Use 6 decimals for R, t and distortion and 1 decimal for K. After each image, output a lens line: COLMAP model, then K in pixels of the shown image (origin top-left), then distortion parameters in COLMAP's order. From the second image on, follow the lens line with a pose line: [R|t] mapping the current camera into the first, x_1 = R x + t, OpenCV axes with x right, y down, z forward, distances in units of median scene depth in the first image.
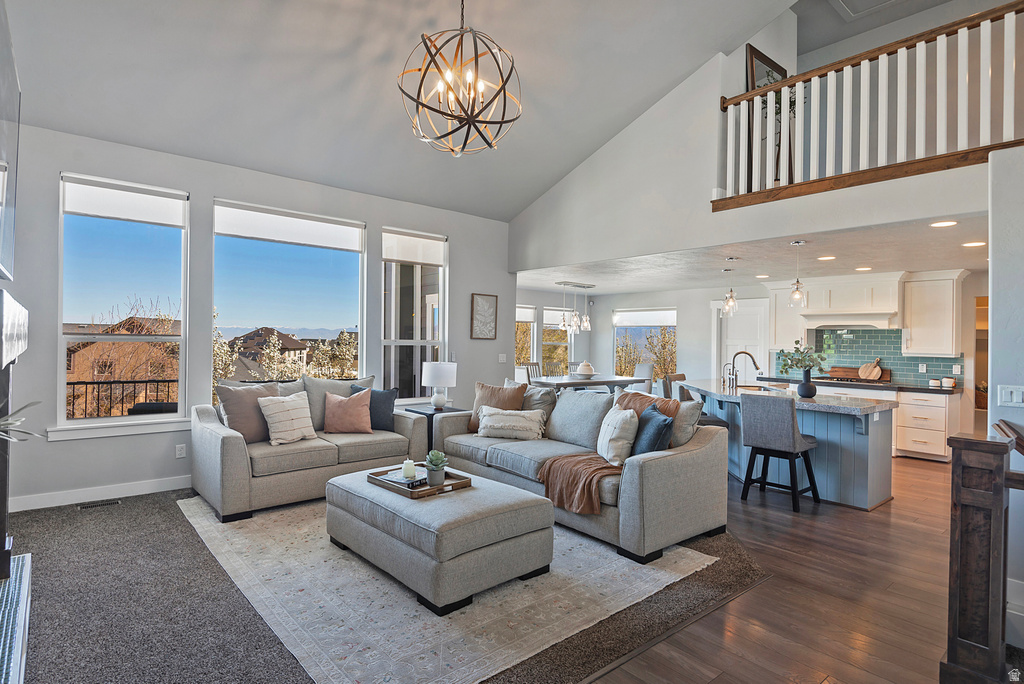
lens RADIAL K [[518.7, 0, 443.6], [0, 518.7, 346.3], [0, 0, 1]] dist [0.001849, -0.007435]
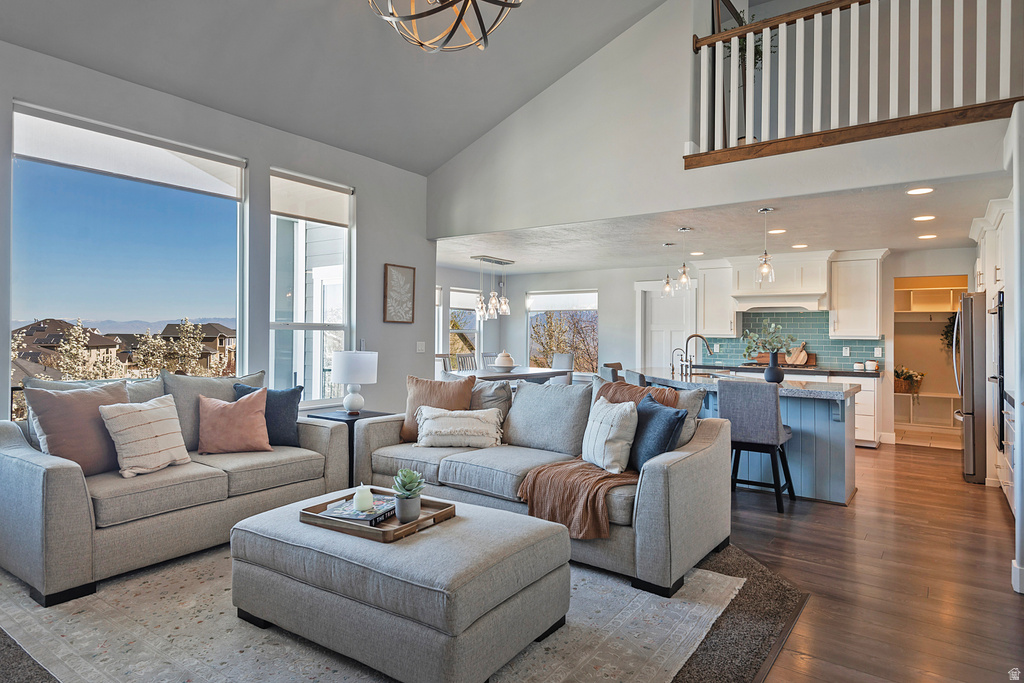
lens RADIAL K [[607.9, 0, 454.7], [0, 607.9, 335.9], [0, 0, 1]] dist [0.006044, -0.001798]
pose [[0.967299, -0.009307, 0.253469, -0.116000], [0.011402, 0.999912, -0.006797, 0.020555], [-0.253384, 0.009464, 0.967320, 0.139544]]
